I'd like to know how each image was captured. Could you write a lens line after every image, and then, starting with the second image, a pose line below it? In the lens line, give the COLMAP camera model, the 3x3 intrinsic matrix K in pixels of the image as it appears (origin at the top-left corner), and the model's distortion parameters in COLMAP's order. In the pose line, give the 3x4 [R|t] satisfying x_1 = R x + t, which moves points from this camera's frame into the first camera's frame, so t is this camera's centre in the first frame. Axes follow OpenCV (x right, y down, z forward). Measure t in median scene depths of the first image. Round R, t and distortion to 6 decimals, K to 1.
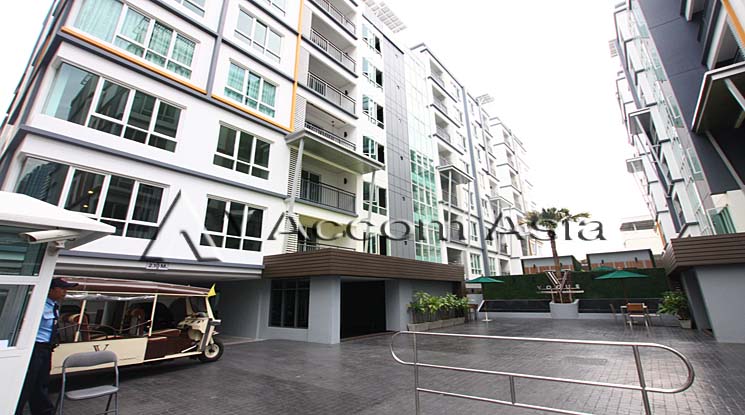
lens RADIAL K [[347.5, 0, 373.4], [0, 347.5, 209.3], [0, 0, 1]] dist [-0.024064, -0.000363]
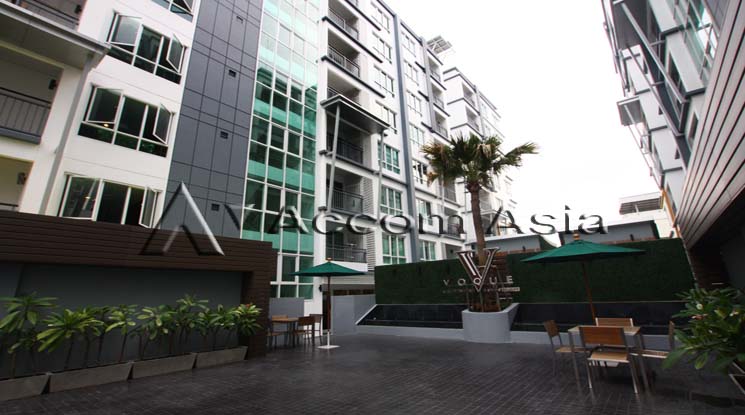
lens RADIAL K [[347.5, 0, 371.0], [0, 347.5, 207.1], [0, 0, 1]] dist [-0.024064, -0.000363]
pose [[0.999662, -0.020428, -0.016085, 0.251952], [0.020431, 0.999791, 0.000017, 0.071240], [0.016081, -0.000346, 0.999871, 0.303158]]
